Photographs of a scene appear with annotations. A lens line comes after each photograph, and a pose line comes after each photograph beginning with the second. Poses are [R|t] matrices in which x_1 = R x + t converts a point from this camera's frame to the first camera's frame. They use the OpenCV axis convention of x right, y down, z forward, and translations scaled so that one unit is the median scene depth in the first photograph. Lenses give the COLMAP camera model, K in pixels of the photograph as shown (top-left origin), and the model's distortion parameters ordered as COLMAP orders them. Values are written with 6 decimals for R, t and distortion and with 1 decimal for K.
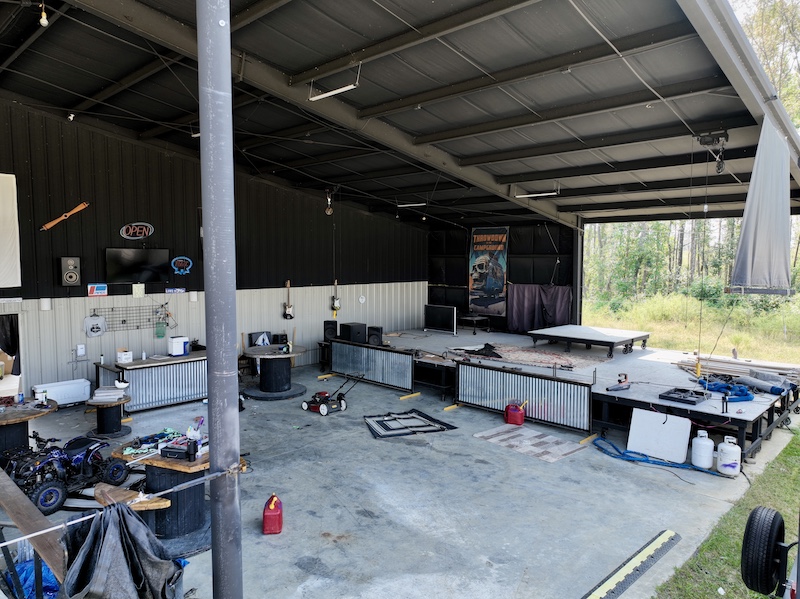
lens RADIAL K [[564.1, 0, 400.0], [0, 564.1, 299.5], [0, 0, 1]] dist [0.003768, 0.007654]
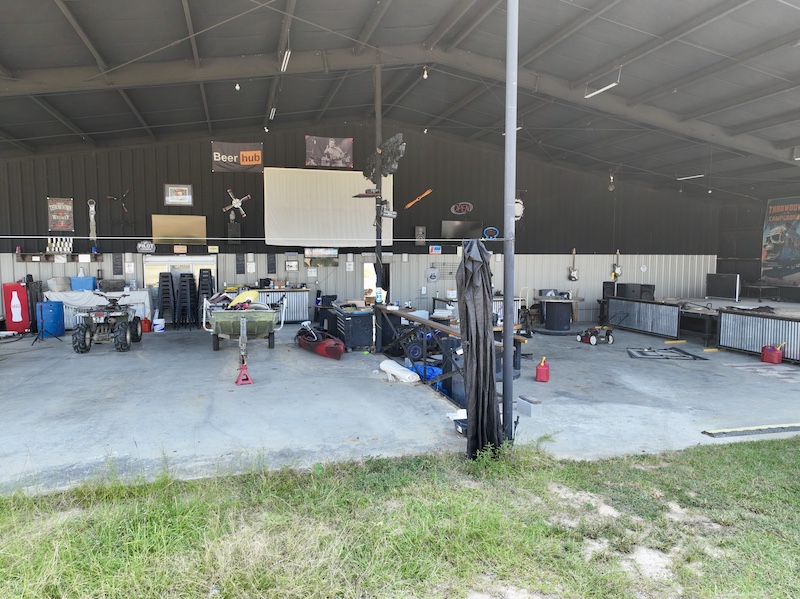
lens RADIAL K [[564.1, 0, 400.0], [0, 564.1, 299.5], [0, 0, 1]] dist [0.003768, 0.007654]
pose [[0.866322, 0.037289, -0.498092, 0.106752], [-0.037452, 0.999252, 0.009668, 0.099075], [0.498080, 0.010279, 0.867070, -0.288822]]
